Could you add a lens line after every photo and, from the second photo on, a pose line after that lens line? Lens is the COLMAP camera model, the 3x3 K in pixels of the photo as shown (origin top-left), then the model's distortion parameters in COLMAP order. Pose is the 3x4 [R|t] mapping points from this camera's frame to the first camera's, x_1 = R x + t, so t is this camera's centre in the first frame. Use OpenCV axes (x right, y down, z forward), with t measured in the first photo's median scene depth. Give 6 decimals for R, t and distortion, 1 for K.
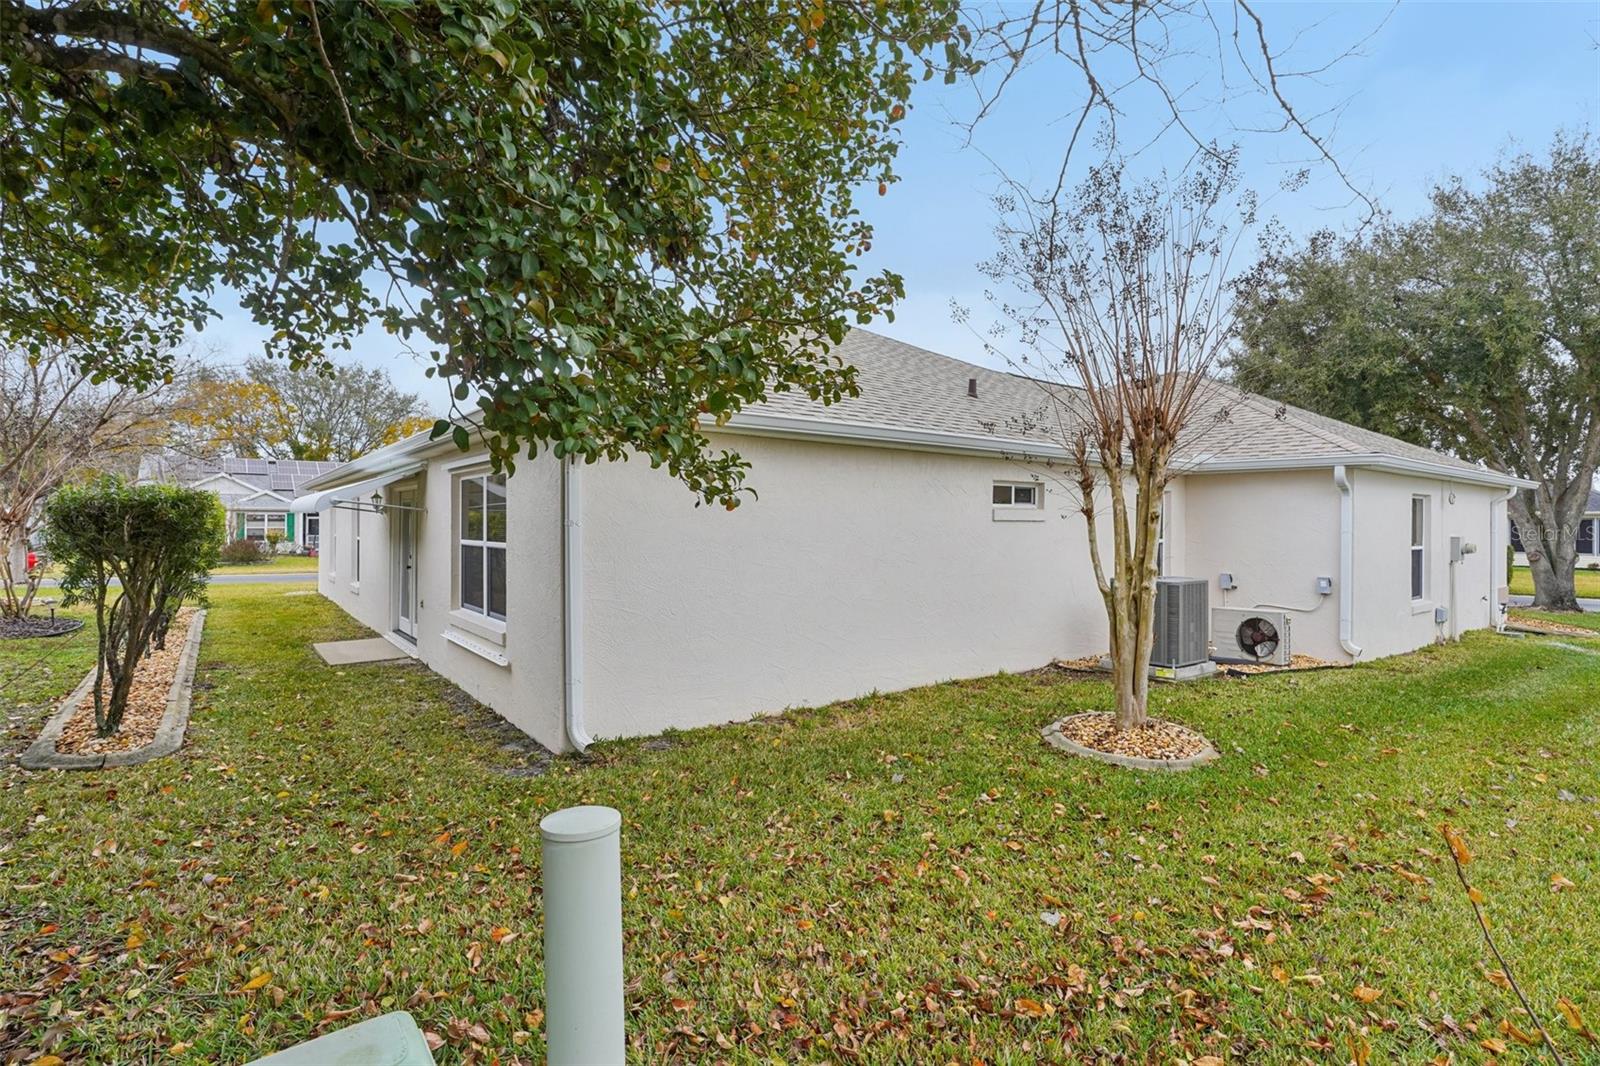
lens RADIAL K [[774.3, 0, 799.8], [0, 774.3, 528.2], [0, 0, 1]] dist [-0.031643, 0.008363]
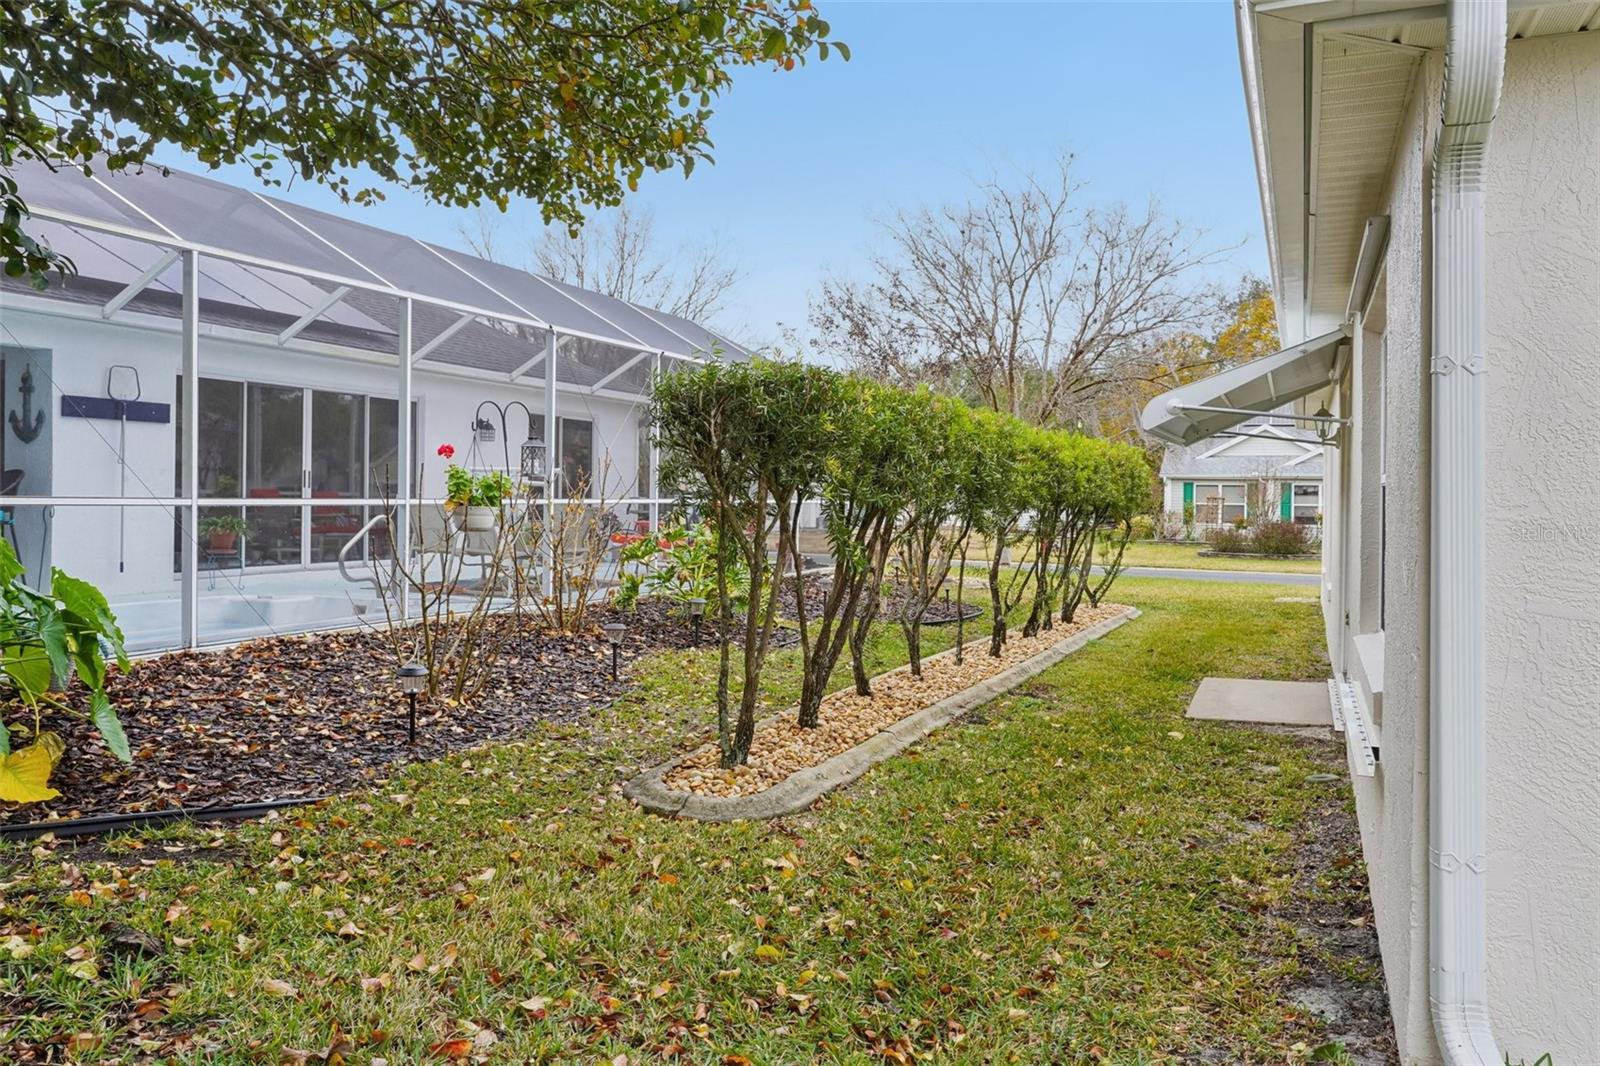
lens RADIAL K [[1255.1, 0, 800.5], [0, 1255.1, 526.4], [0, 0, 1]] dist [-0.003683, 0.001864]
pose [[0.507799, 0.020911, -0.861222, 0.017015], [-0.014749, 0.999770, 0.015579, 0.051904], [0.861349, 0.004791, 0.507991, 0.495262]]
